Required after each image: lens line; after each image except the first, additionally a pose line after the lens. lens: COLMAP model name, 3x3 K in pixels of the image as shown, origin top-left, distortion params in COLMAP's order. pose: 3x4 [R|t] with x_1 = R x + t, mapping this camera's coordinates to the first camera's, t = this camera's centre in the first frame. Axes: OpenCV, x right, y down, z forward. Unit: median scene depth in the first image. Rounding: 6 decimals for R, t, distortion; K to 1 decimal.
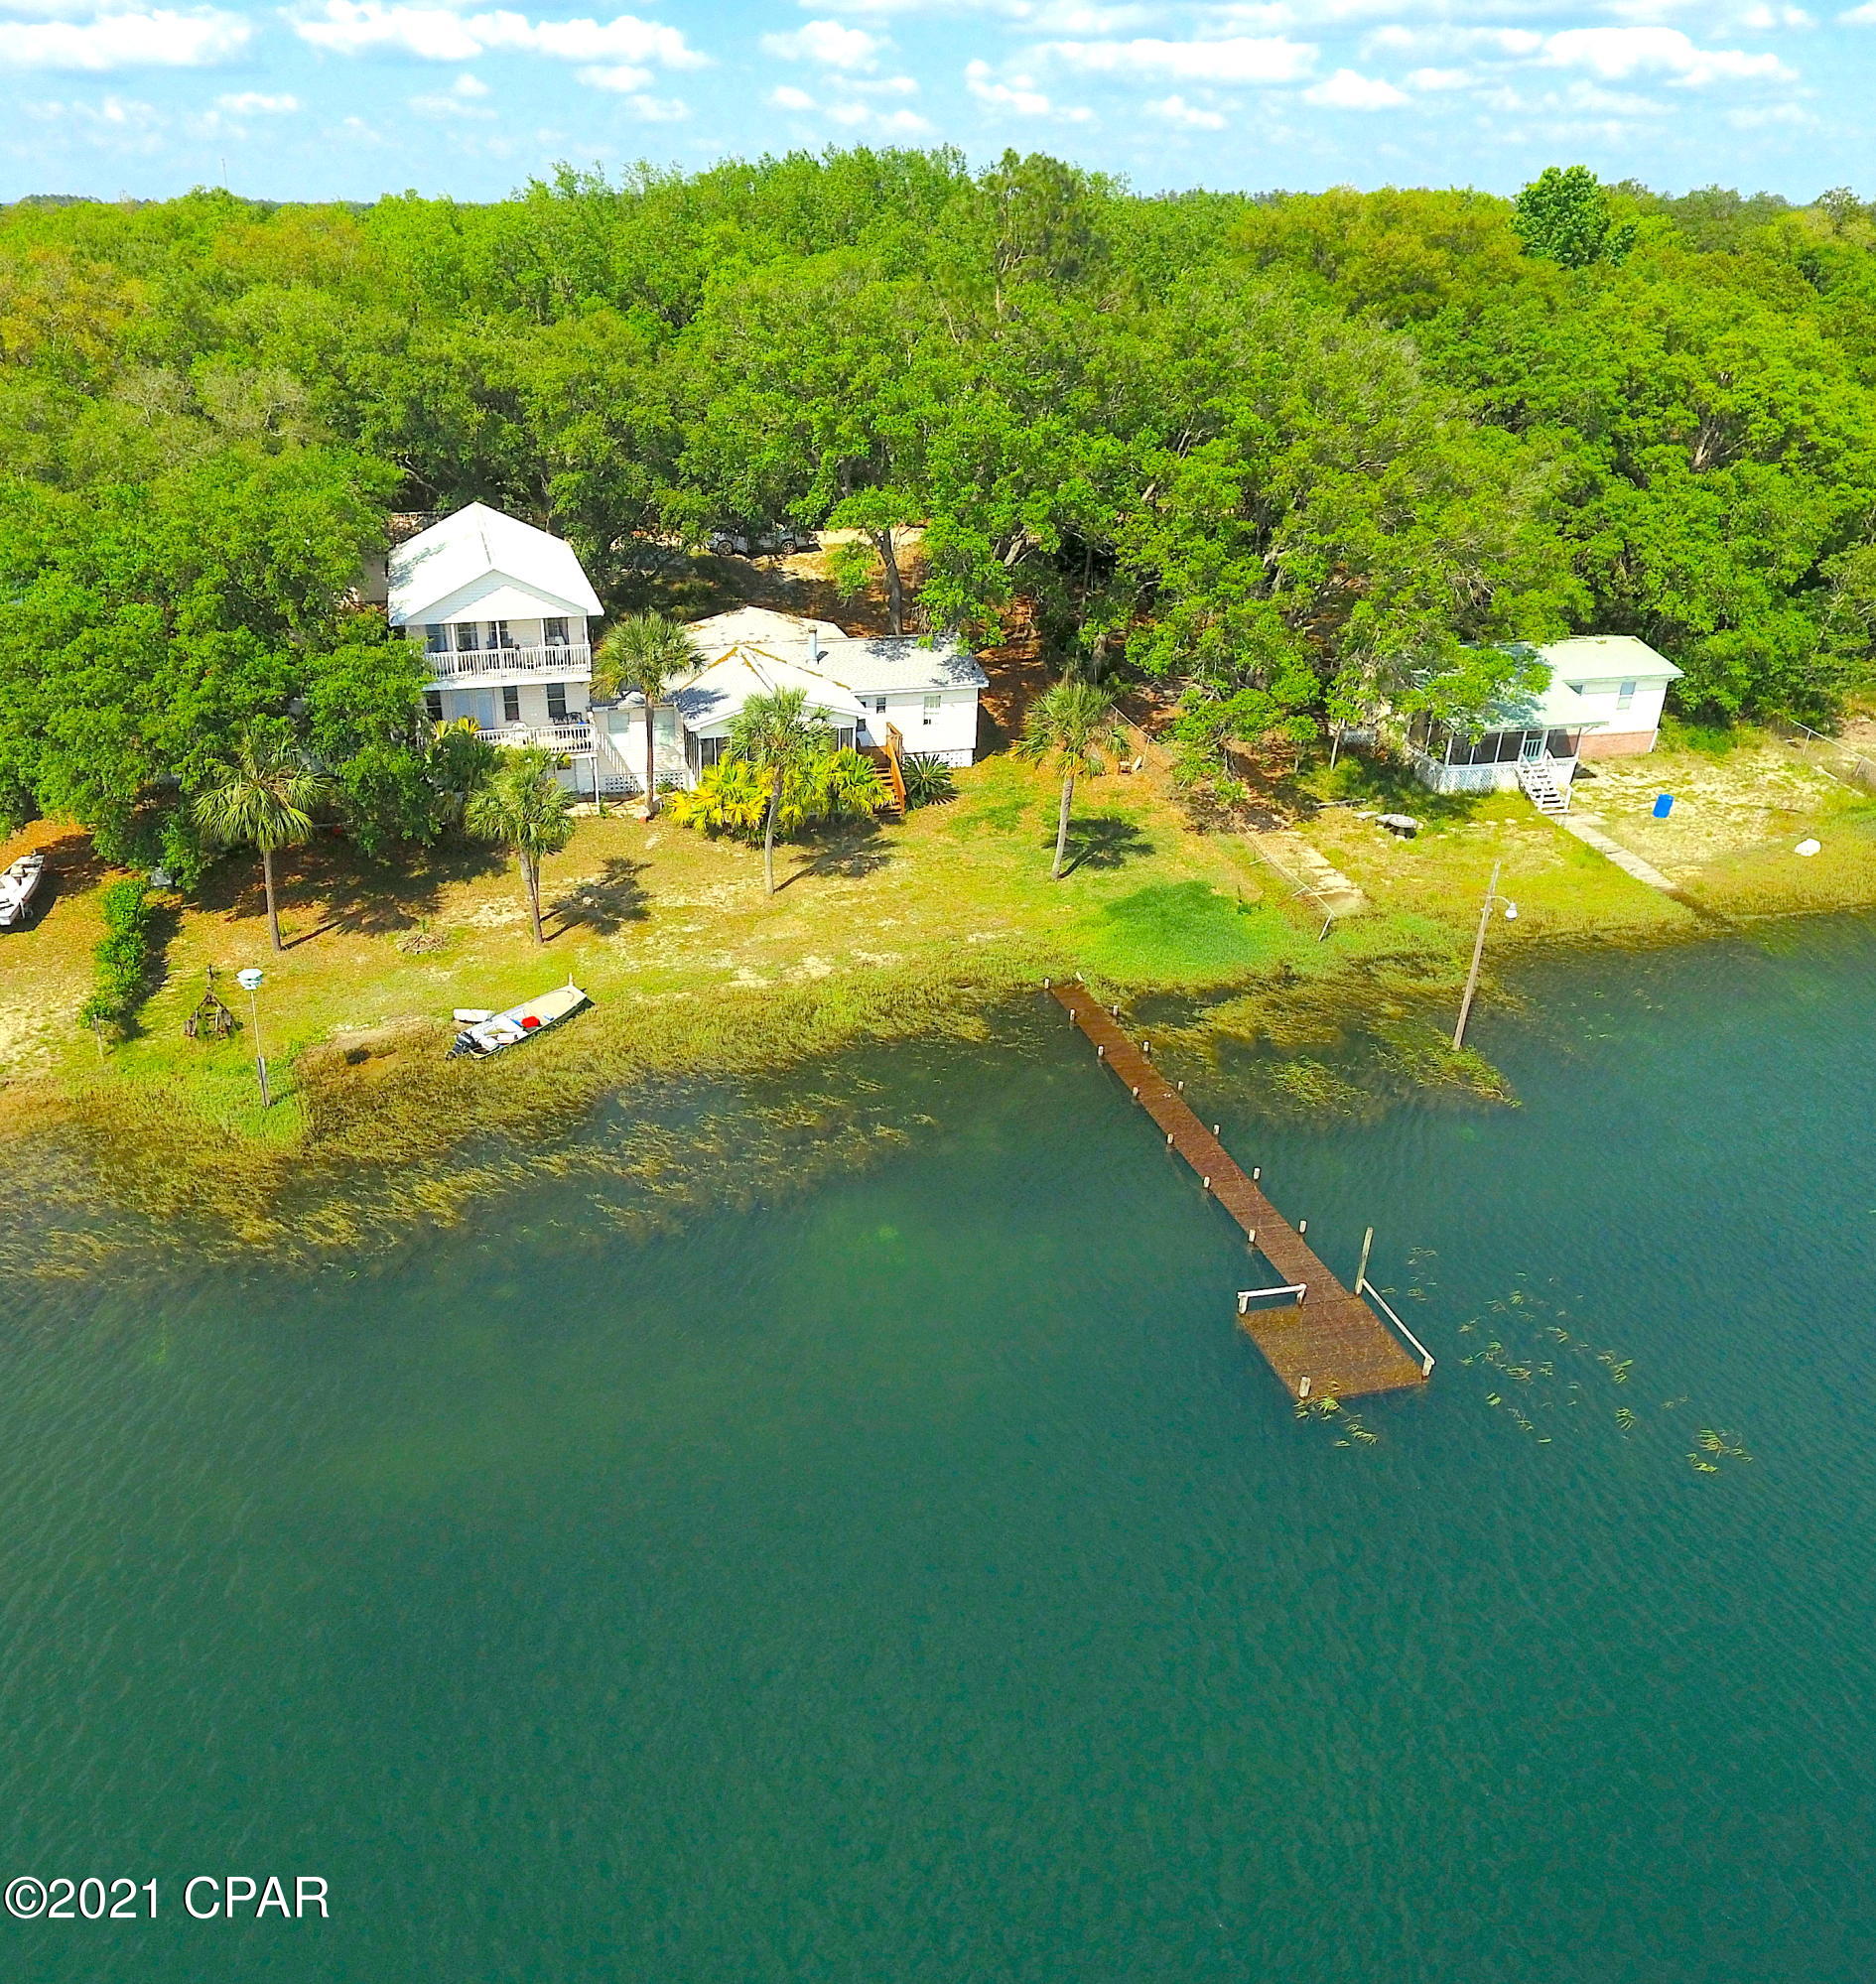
lens RADIAL K [[1580.7, 0, 822.0], [0, 1580.7, 988.7], [0, 0, 1]] dist [-0.002088, 0.001538]
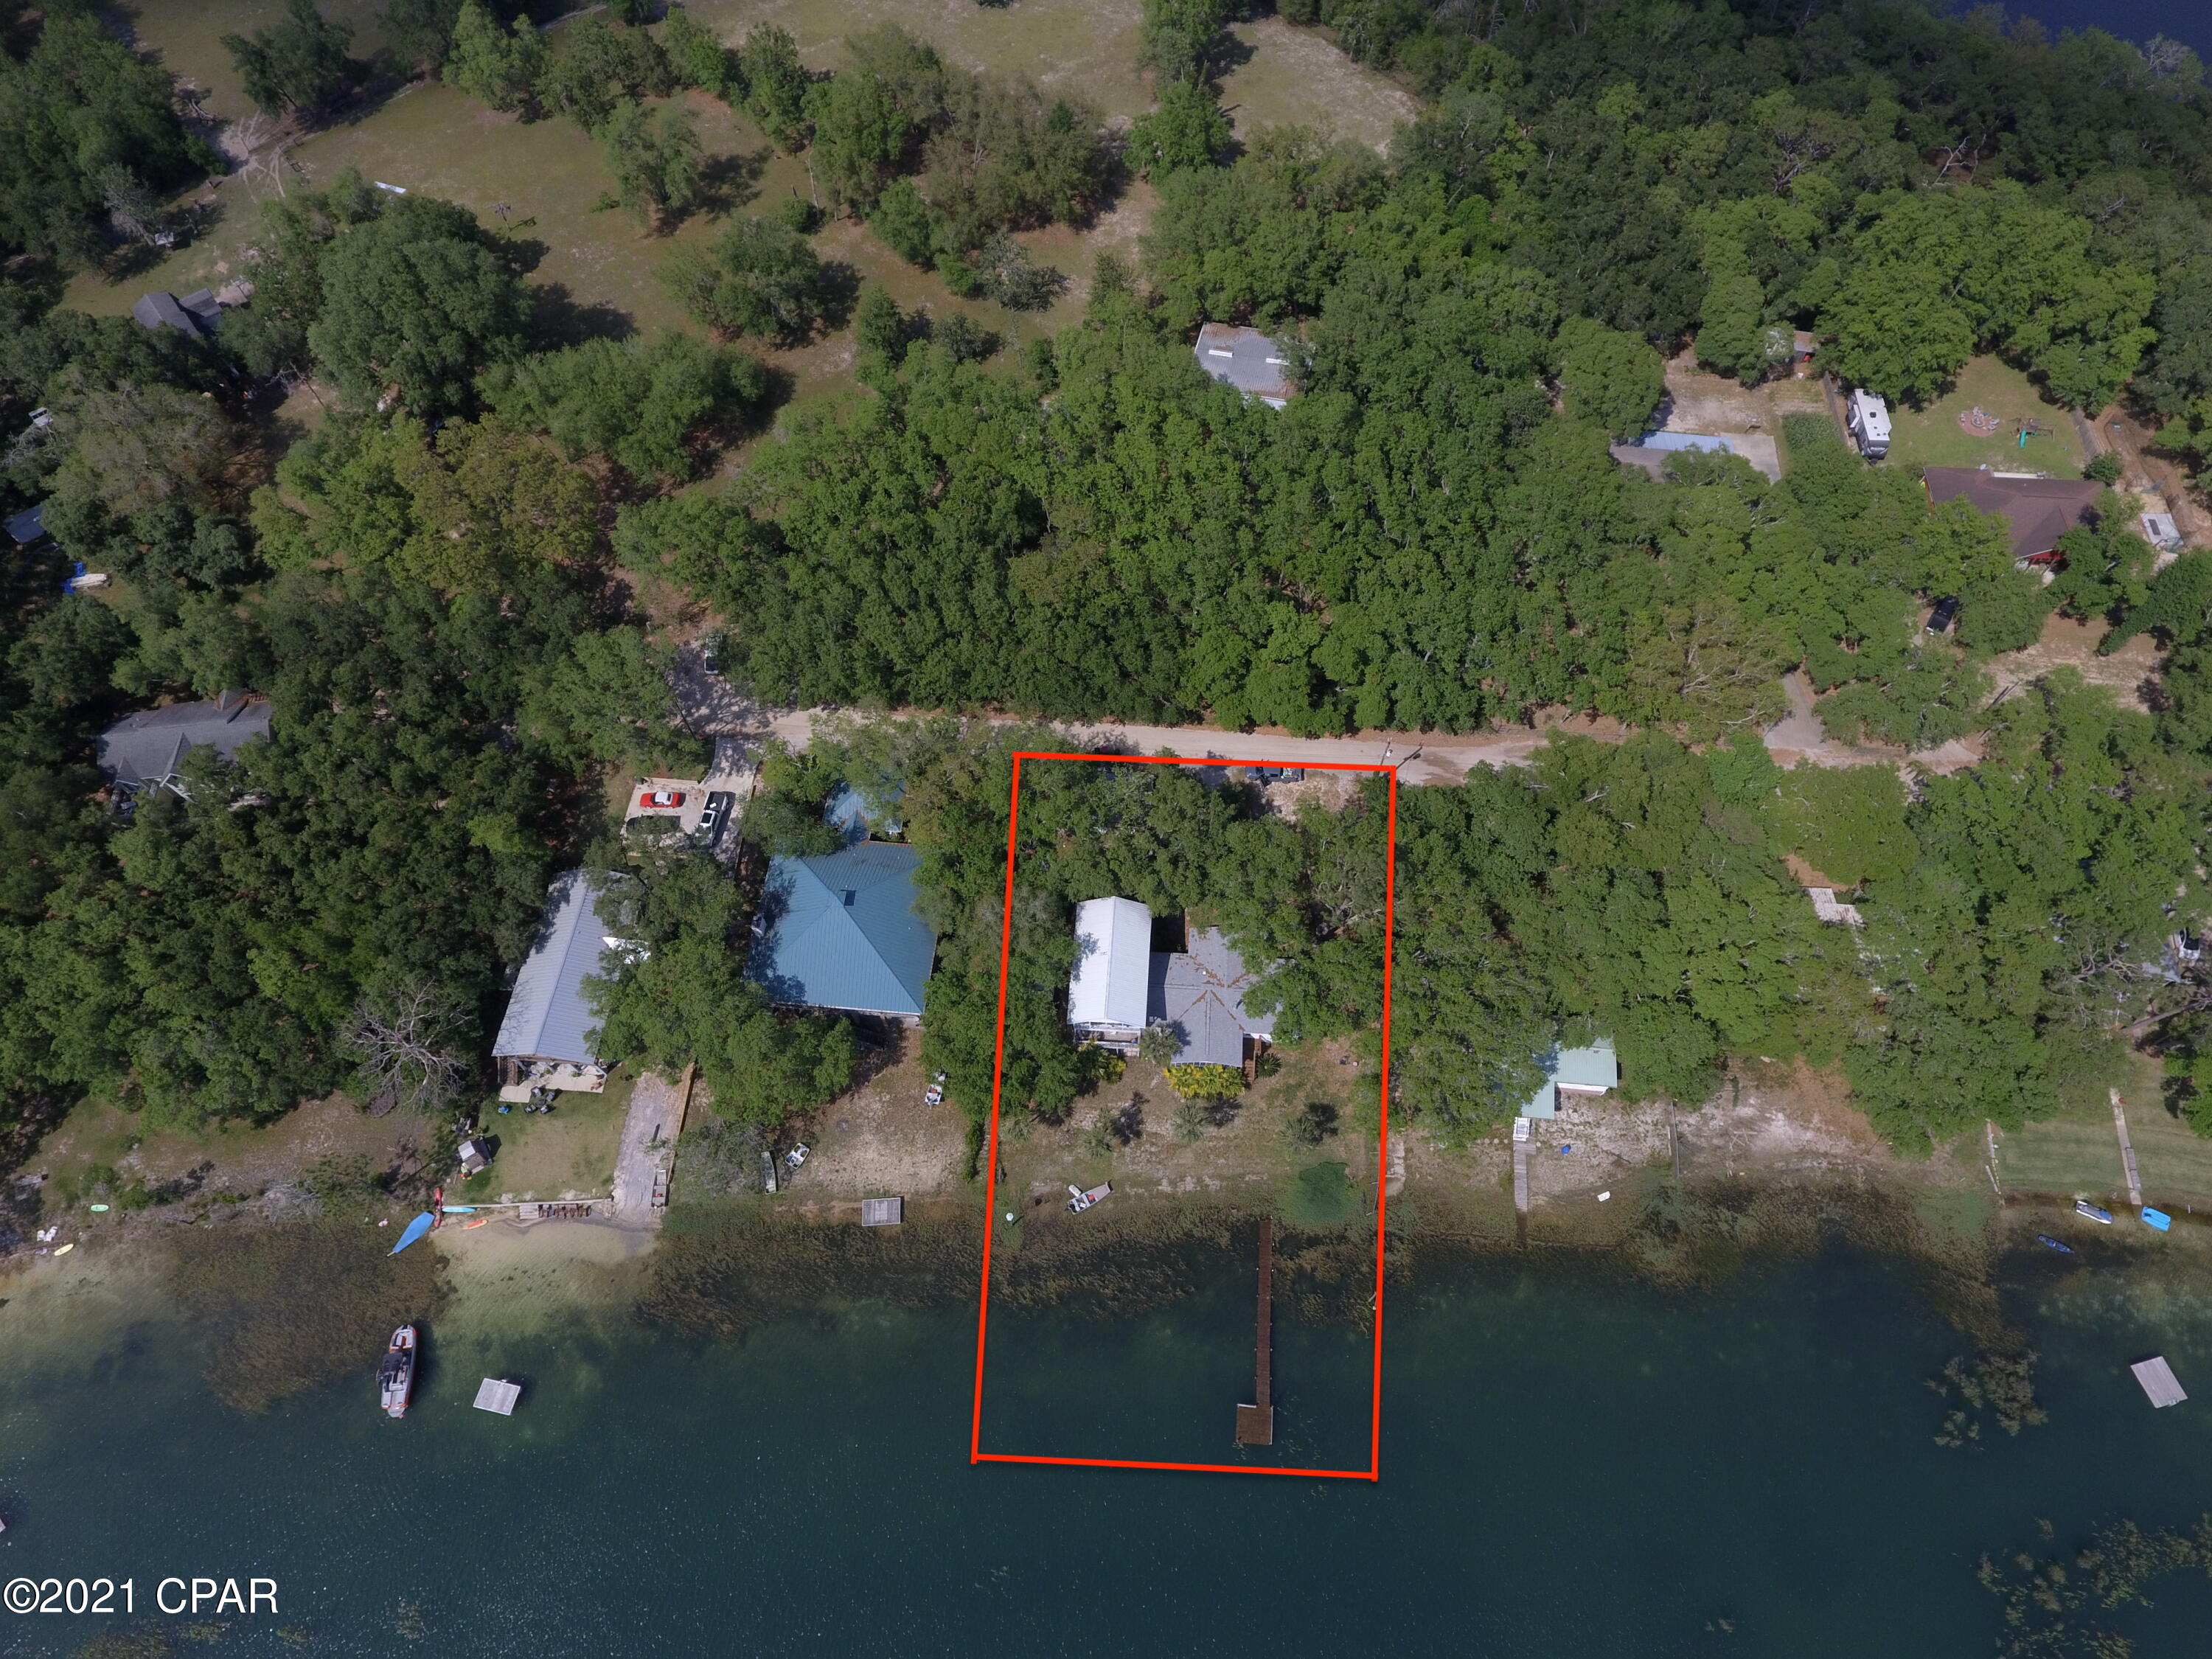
lens RADIAL K [[1293.2, 0, 1106.0], [0, 1293.2, 829.5], [0, 0, 1]] dist [-0.008841, 0.003159]
pose [[0.952566, 0.249874, -0.173725, 0.091749], [-0.109748, 0.814478, 0.569721, -1.699734], [0.283854, -0.523631, 0.803267, -0.572547]]
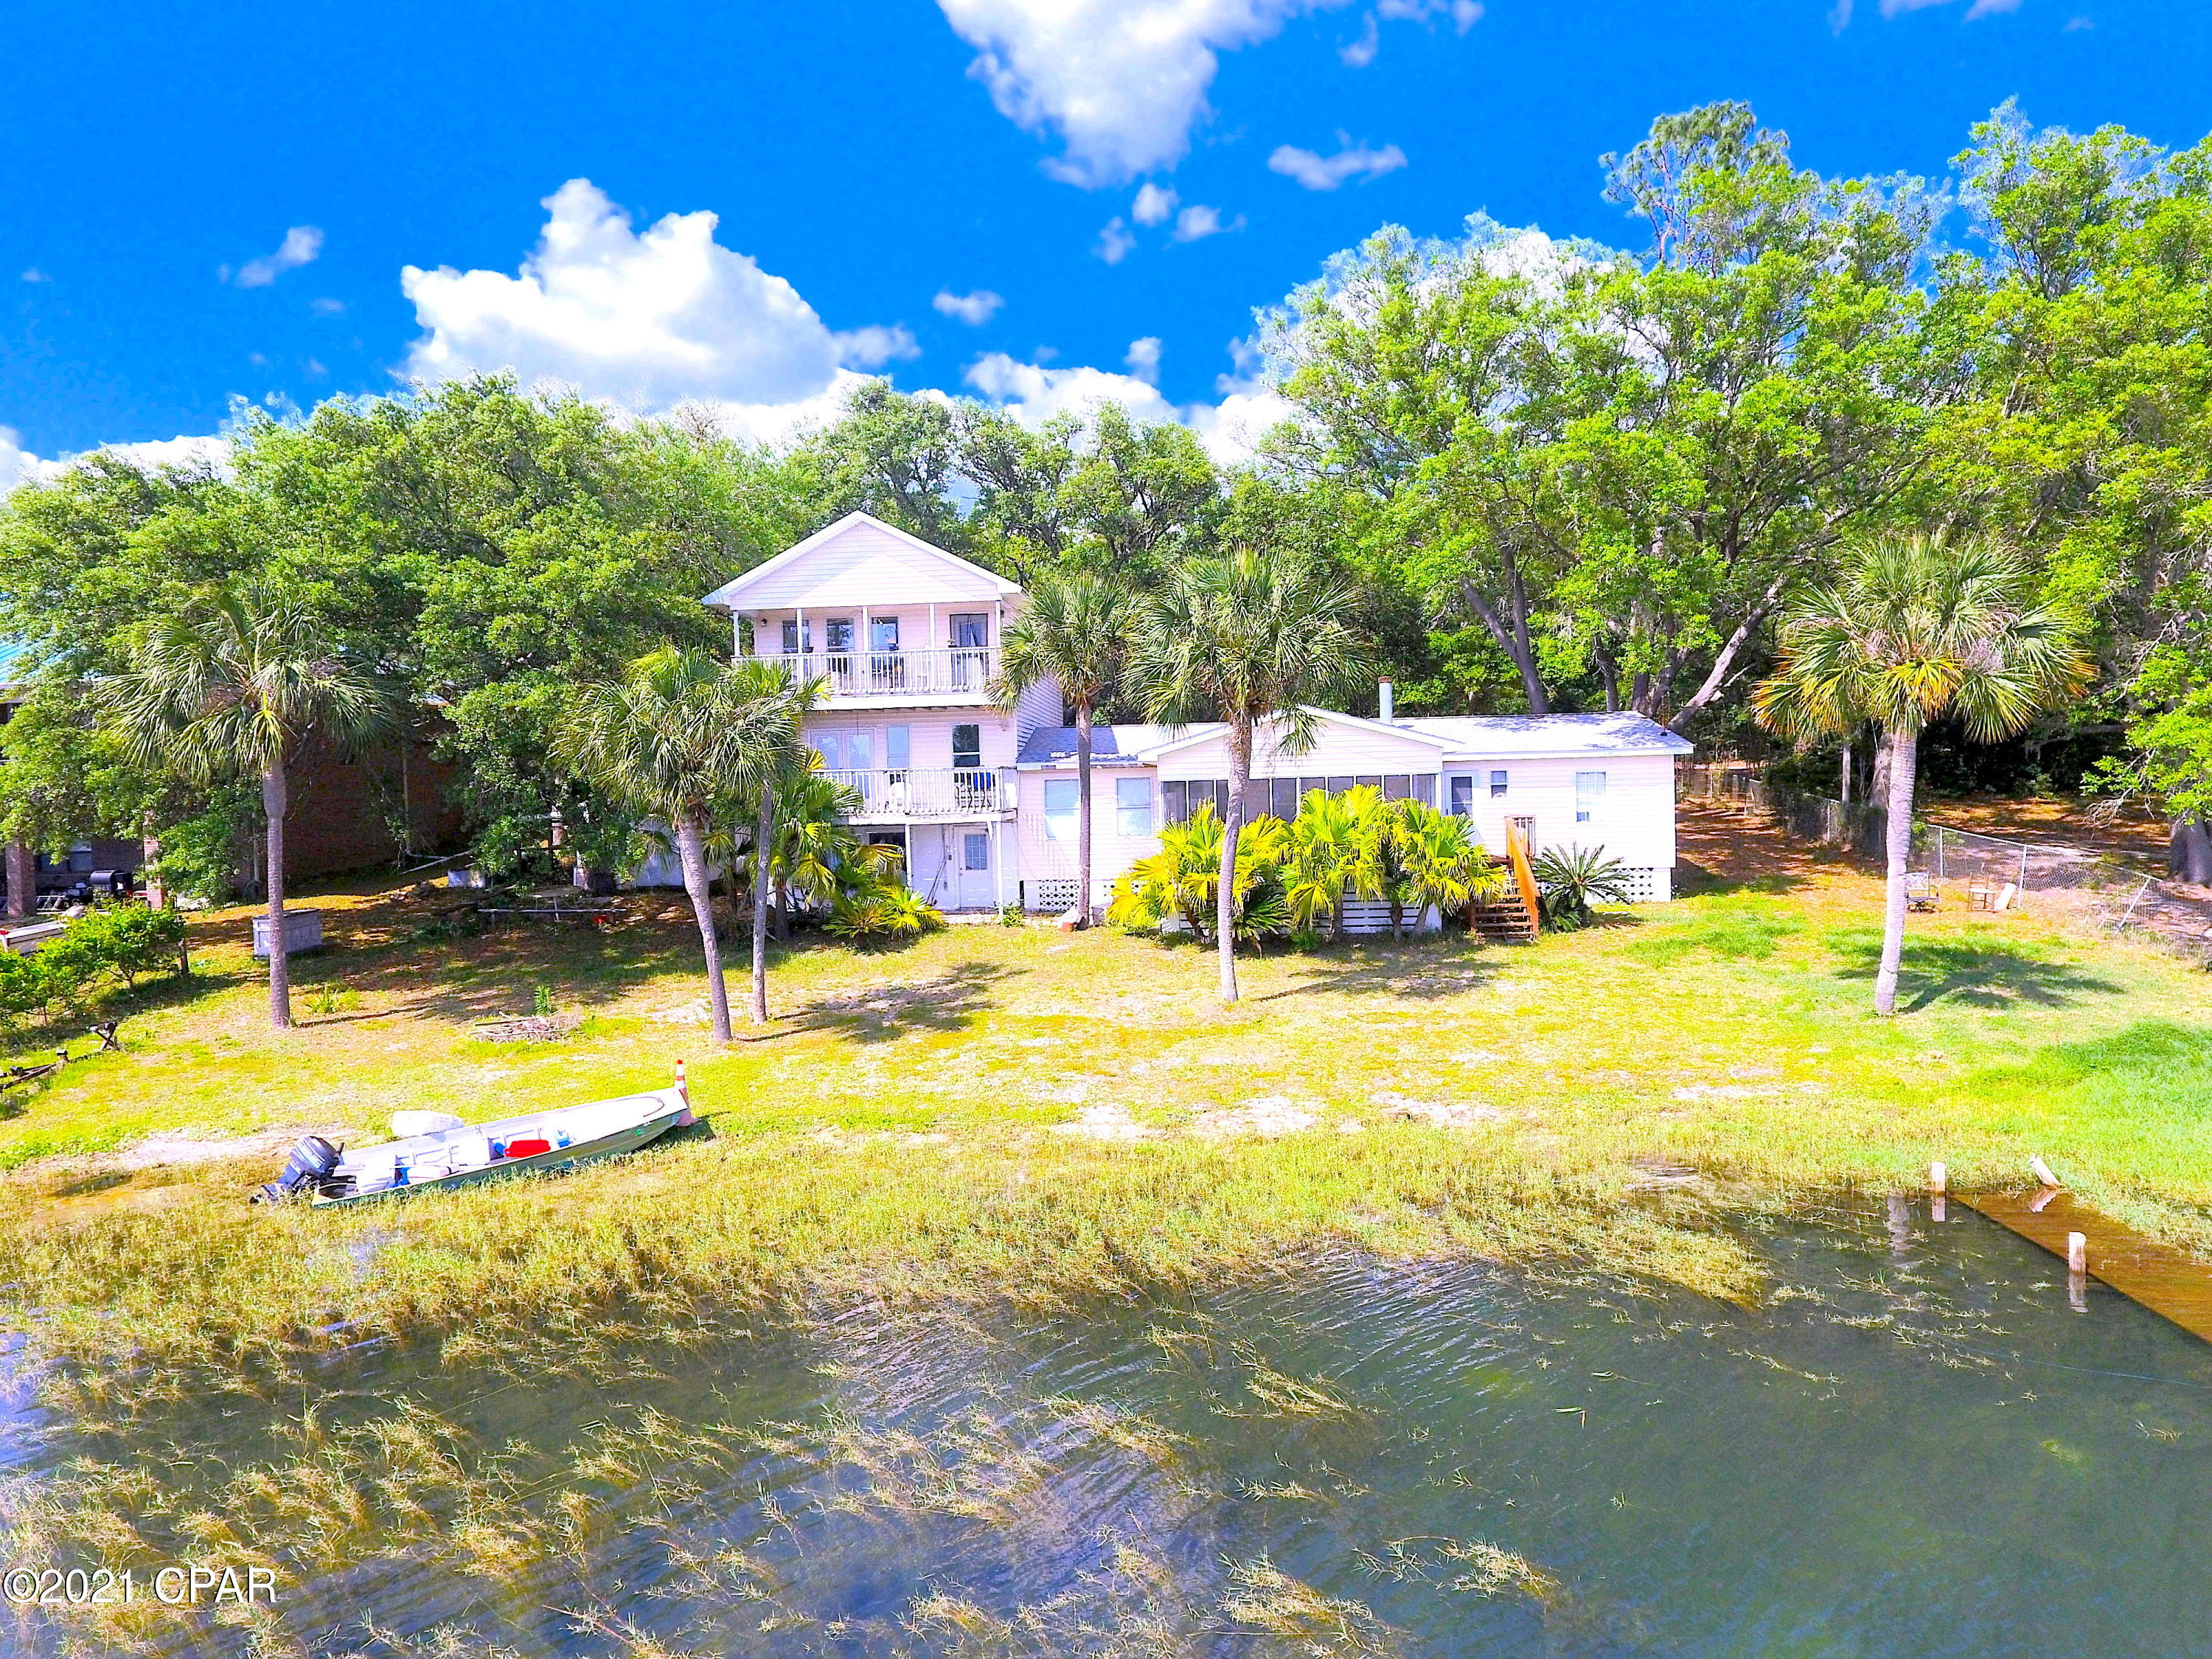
lens RADIAL K [[1293.2, 0, 1106.0], [0, 1293.2, 829.5], [0, 0, 1]] dist [-0.008841, 0.003159]
pose [[0.949950, -0.018663, -0.311843, 0.051953], [-0.112495, 0.910812, -0.397198, 0.049782], [0.291443, 0.412400, 0.863126, 0.591898]]
